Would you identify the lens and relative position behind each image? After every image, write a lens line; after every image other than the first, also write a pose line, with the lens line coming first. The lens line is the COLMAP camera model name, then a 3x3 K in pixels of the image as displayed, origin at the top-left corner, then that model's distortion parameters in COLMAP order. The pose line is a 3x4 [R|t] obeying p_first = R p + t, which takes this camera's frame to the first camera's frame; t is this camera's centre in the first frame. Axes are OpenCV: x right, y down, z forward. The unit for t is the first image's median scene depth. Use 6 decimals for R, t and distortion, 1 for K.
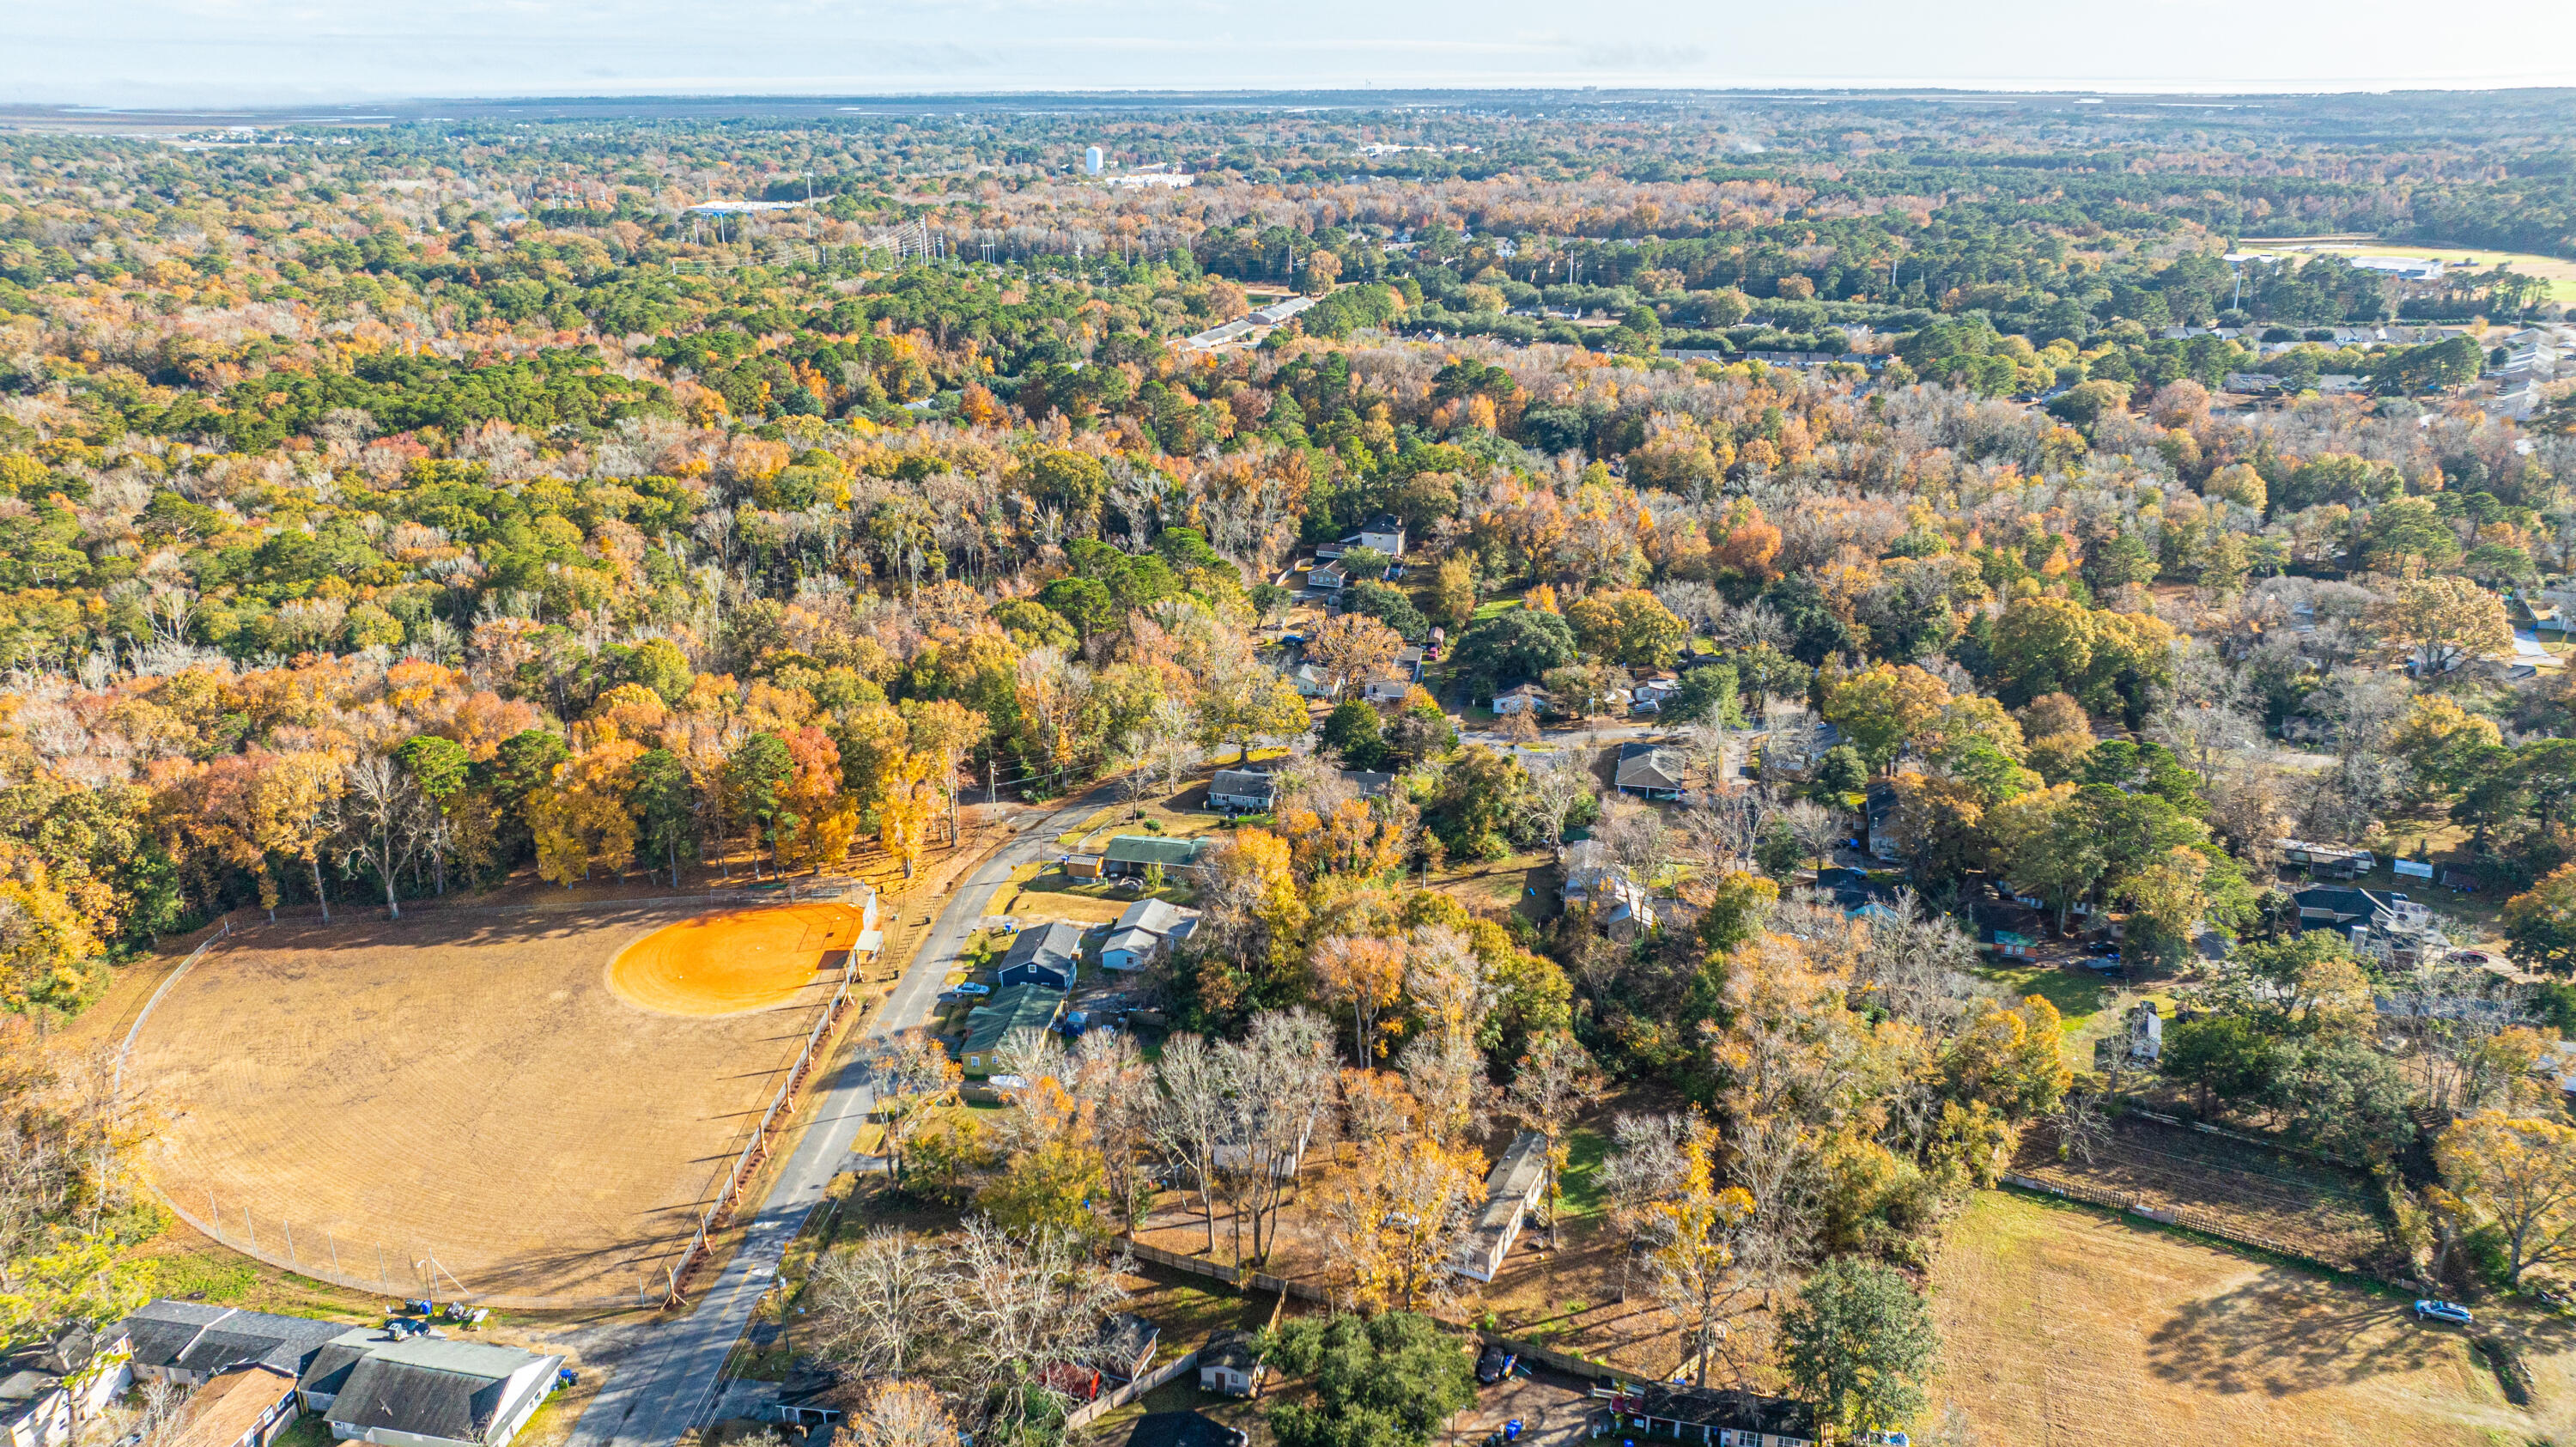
lens RADIAL K [[1808.0, 0, 1288.1], [0, 1808.0, 729.4], [0, 0, 1]] dist [-0.037191, 0.038728]
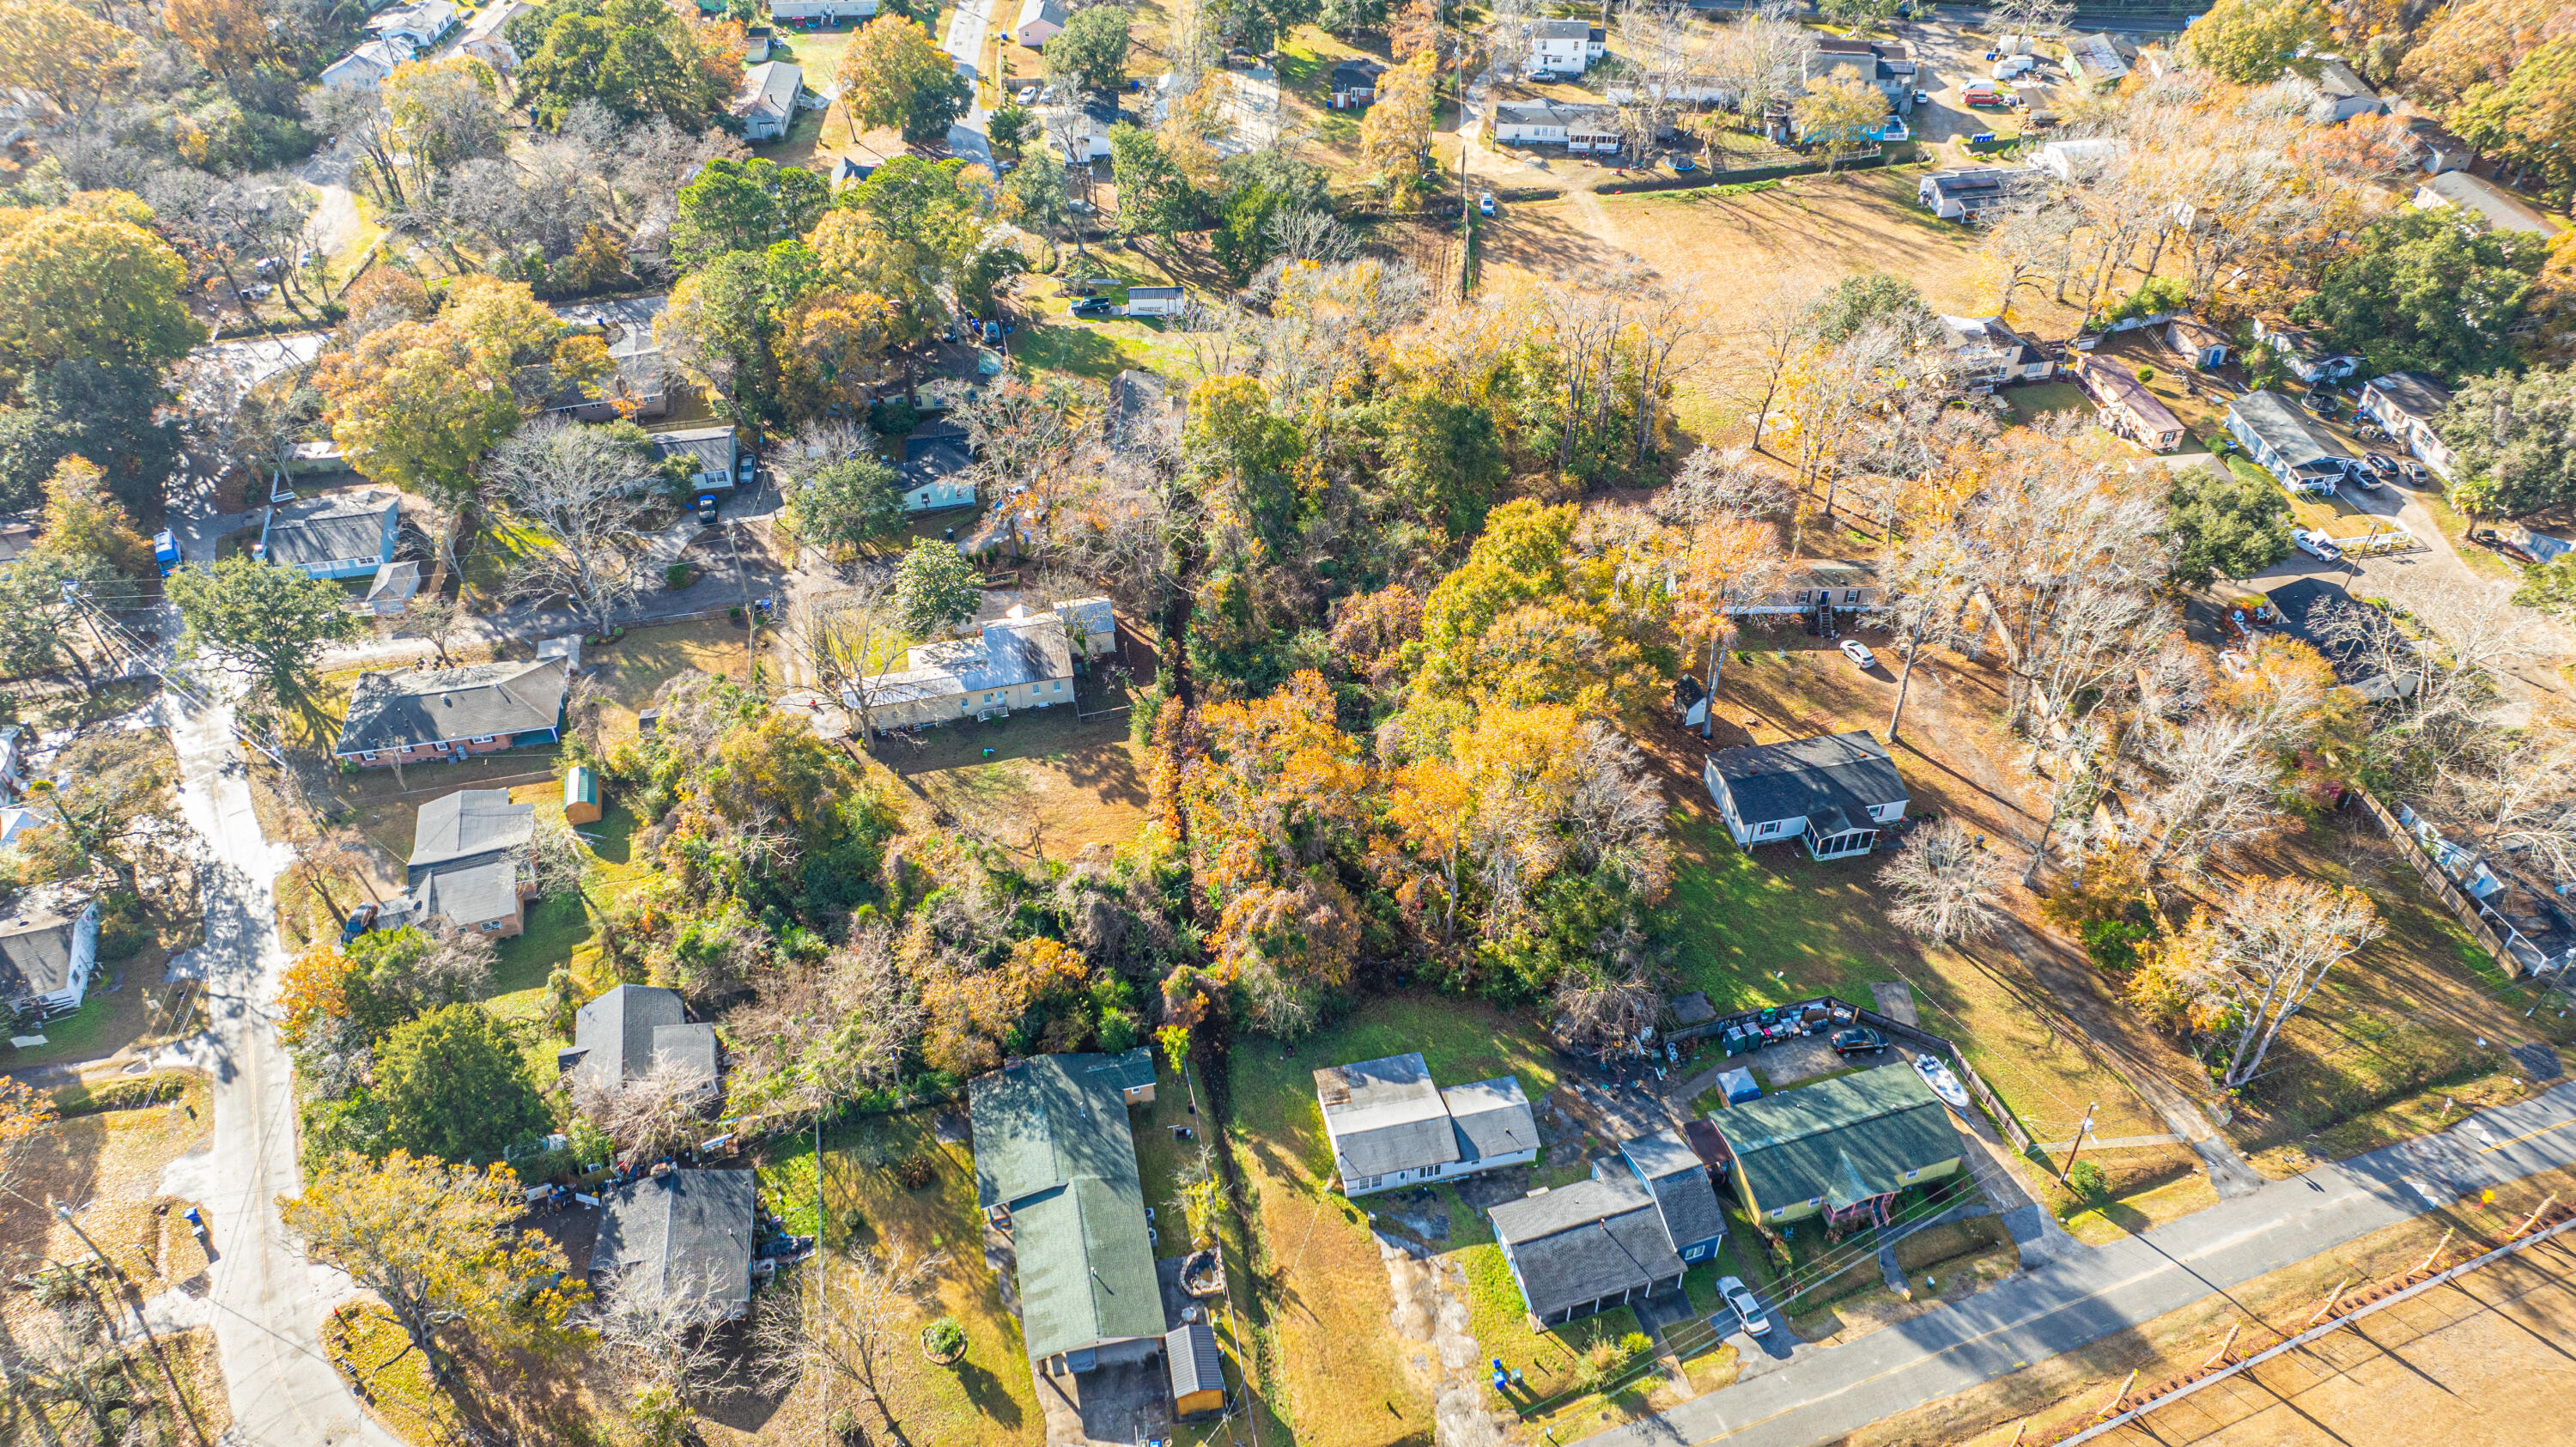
lens RADIAL K [[1808.0, 0, 1288.5], [0, 1808.0, 724.8], [0, 0, 1]] dist [-0.037191, 0.038728]
pose [[-0.414611, -0.603246, 0.681316, -0.284359], [0.332978, 0.596208, 0.730522, -0.291836], [-0.846891, 0.529745, -0.046327, 0.789584]]
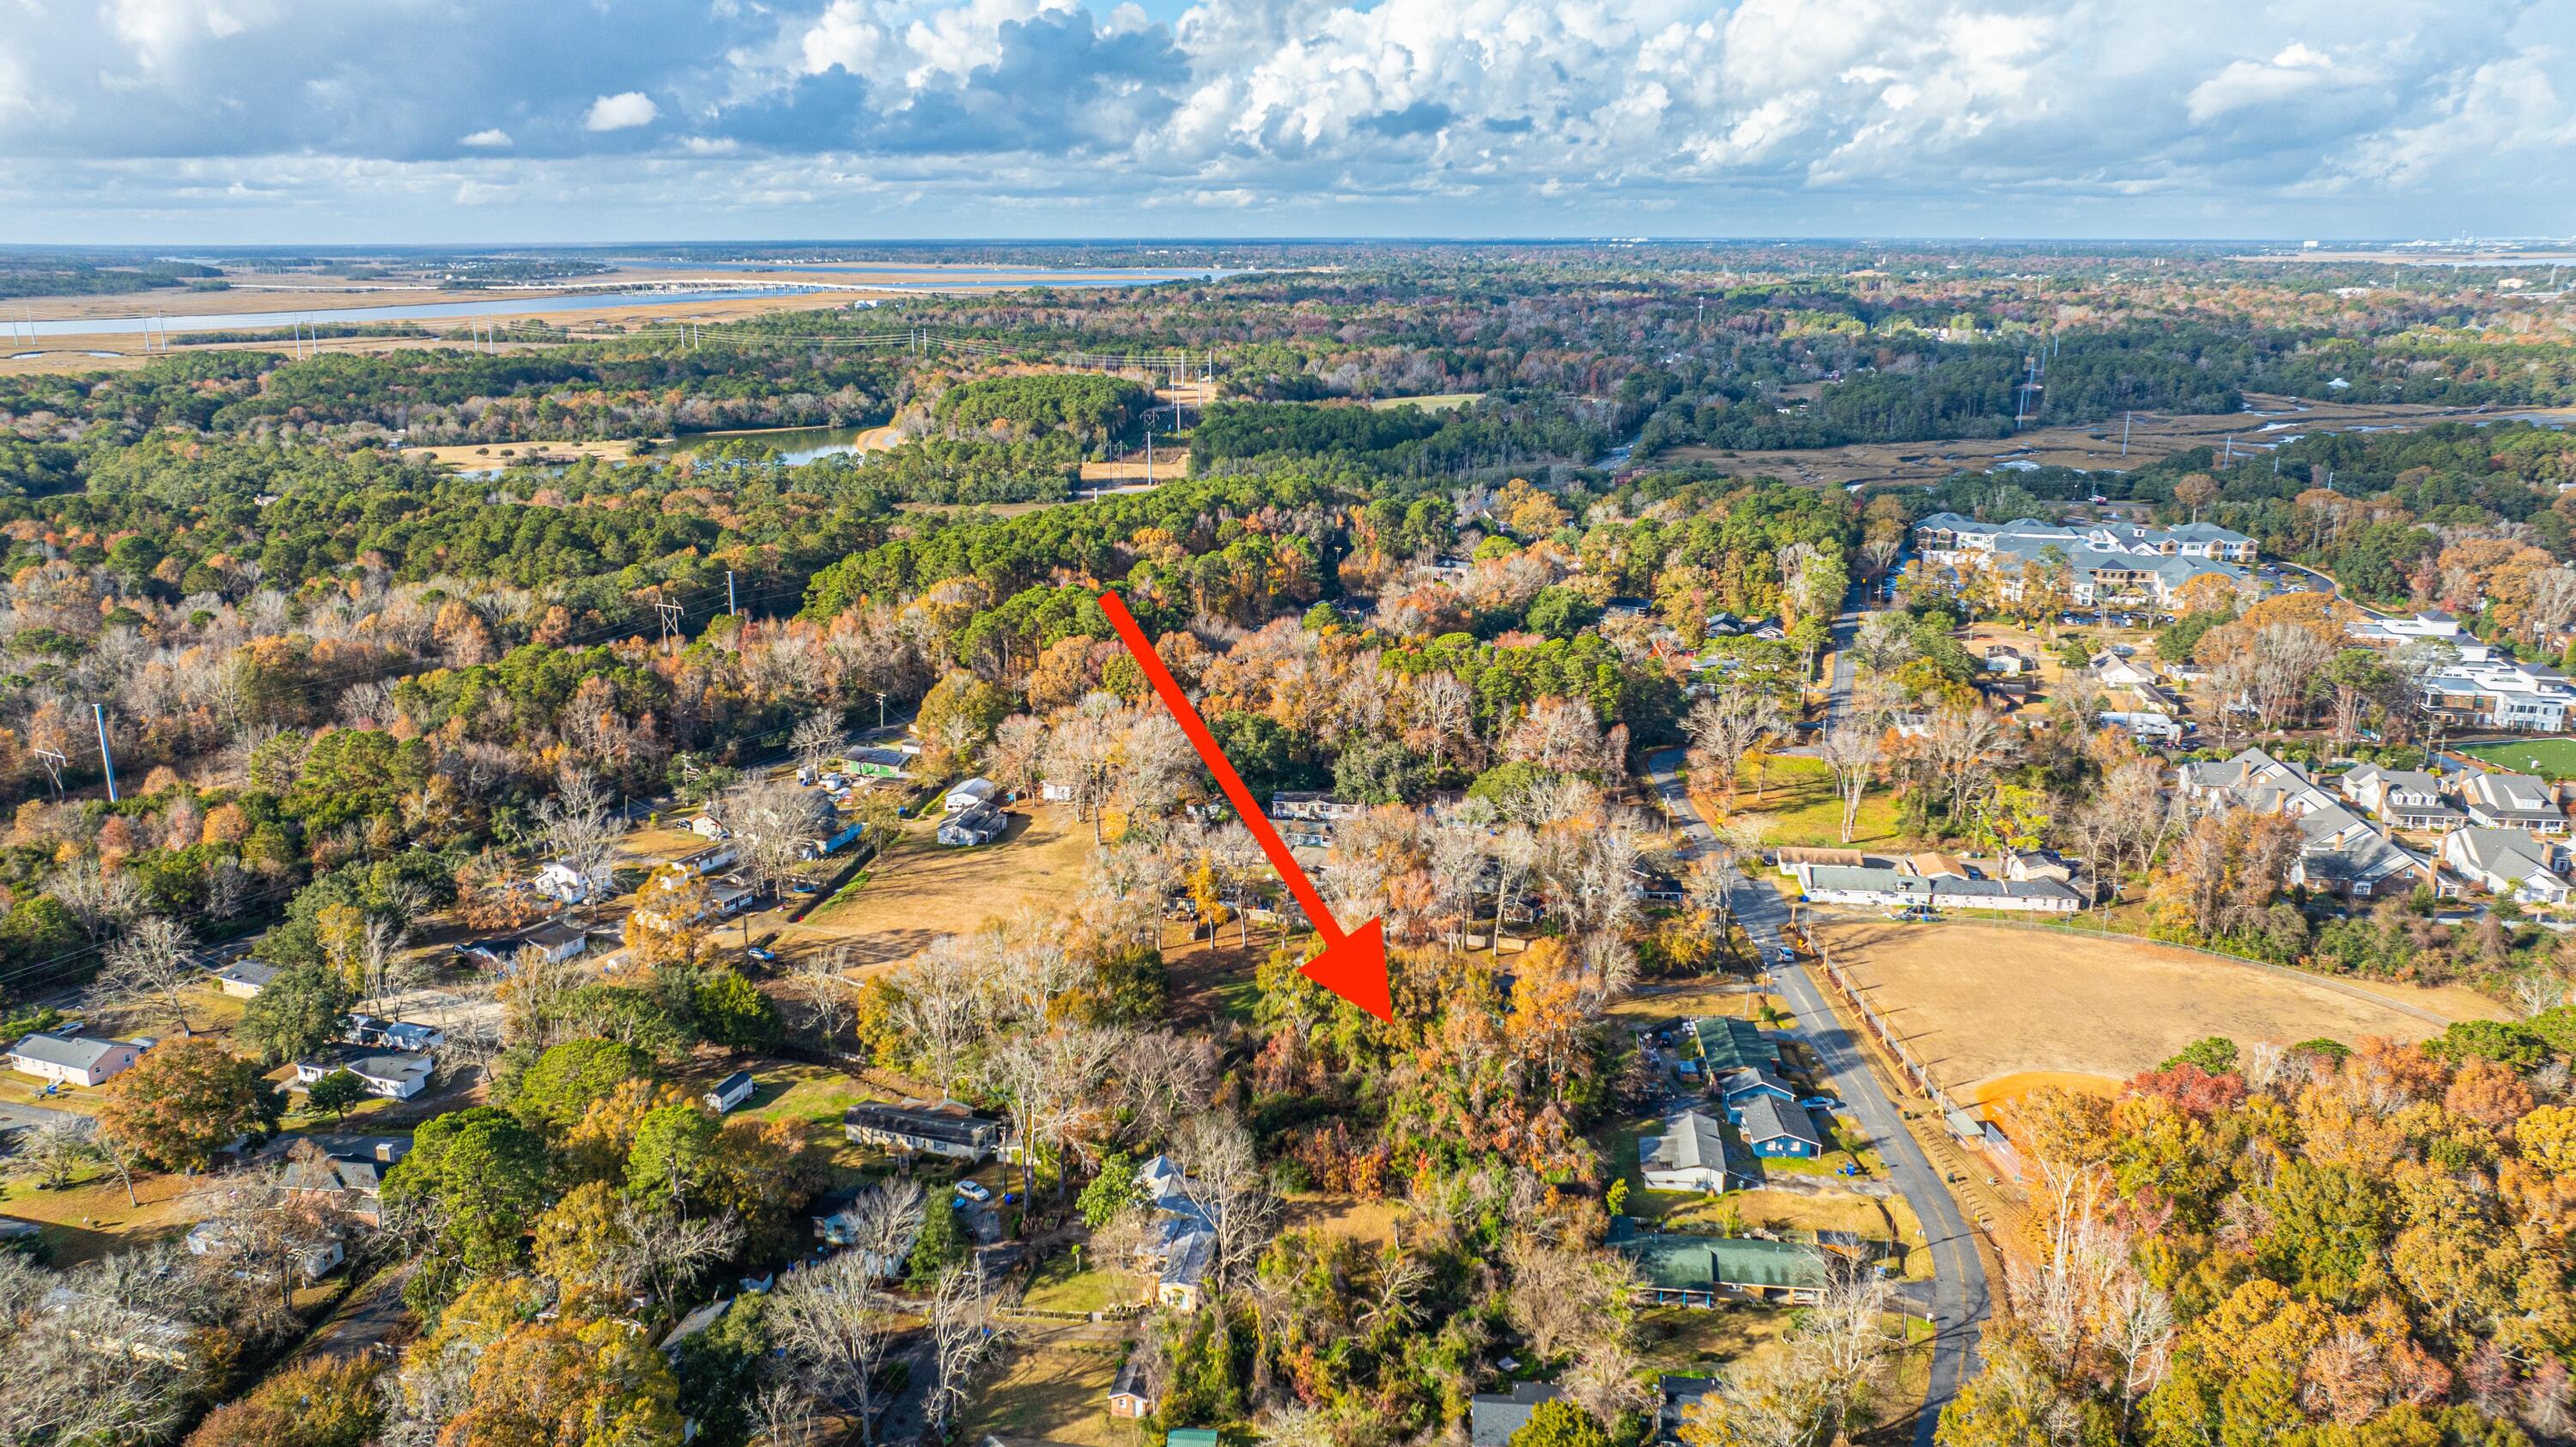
lens RADIAL K [[1808.0, 0, 1283.3], [0, 1808.0, 716.0], [0, 0, 1]] dist [-0.037191, 0.038728]
pose [[-0.997192, 0.025442, -0.070439, 0.149113], [-0.019913, 0.816606, 0.576852, -0.473231], [0.072197, 0.576635, -0.813806, 1.275138]]
